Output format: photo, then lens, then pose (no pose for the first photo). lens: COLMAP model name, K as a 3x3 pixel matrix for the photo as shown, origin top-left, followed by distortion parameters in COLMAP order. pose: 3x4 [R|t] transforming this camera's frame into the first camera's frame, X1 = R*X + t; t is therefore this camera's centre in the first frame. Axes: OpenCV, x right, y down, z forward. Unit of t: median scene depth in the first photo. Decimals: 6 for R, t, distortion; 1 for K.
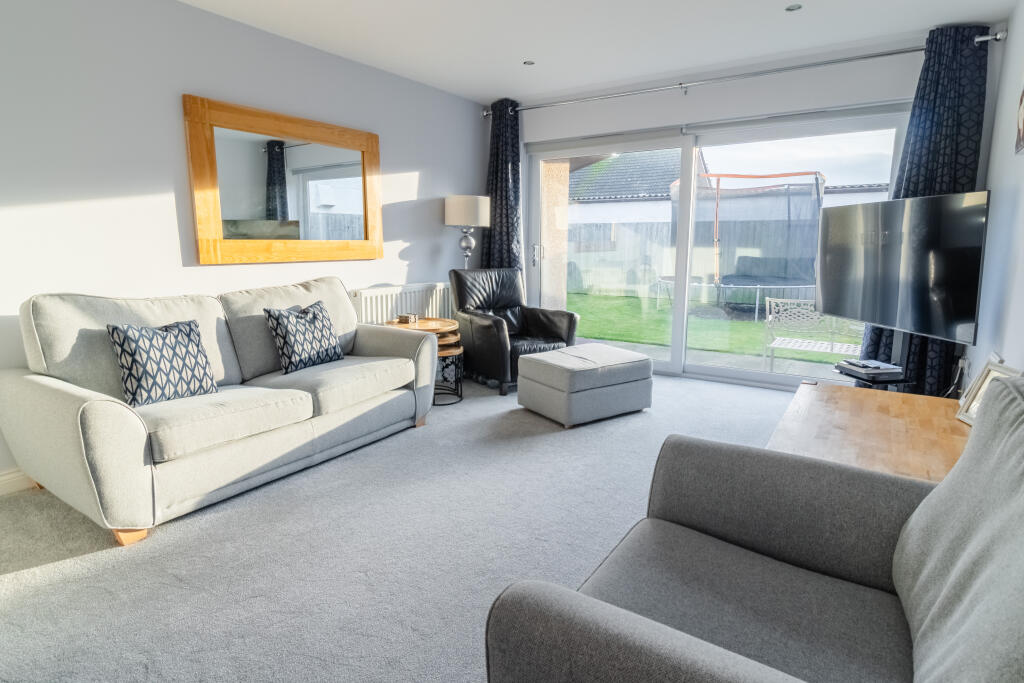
lens RADIAL K [[560.1, 0, 511.2], [0, 560.1, 331.6], [0, 0, 1]] dist [0.002574, 0.000305]
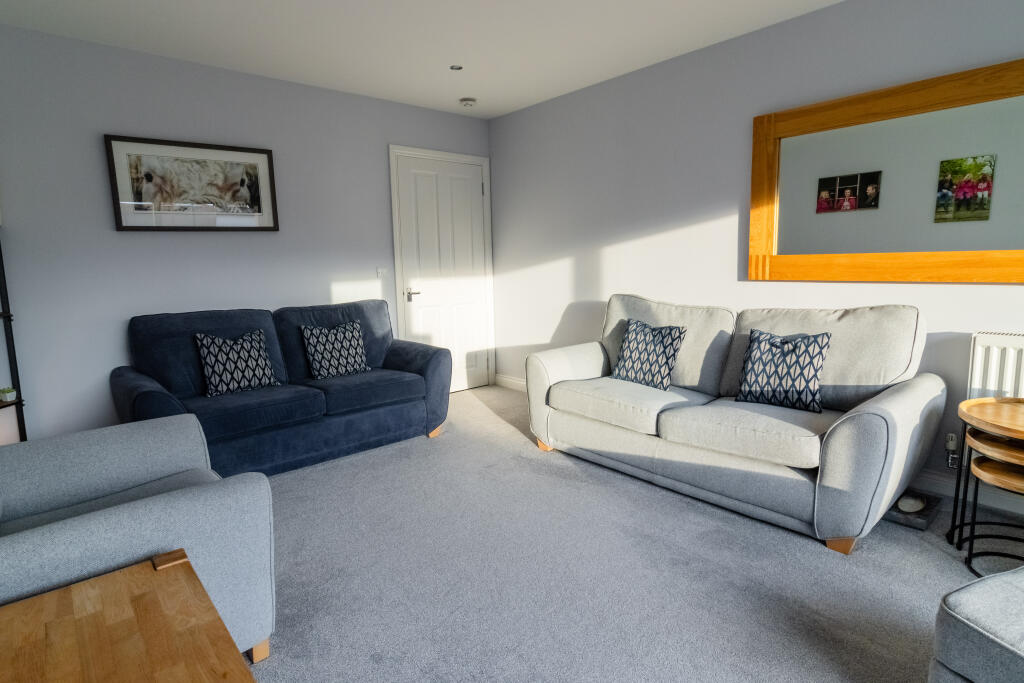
lens RADIAL K [[560.1, 0, 511.2], [0, 560.1, 331.6], [0, 0, 1]] dist [0.002574, 0.000305]
pose [[-0.273737, 0.129406, -0.953059, 0.574131], [-0.130034, 0.976830, 0.169982, -0.146931], [0.952974, 0.170461, -0.250568, 0.871878]]
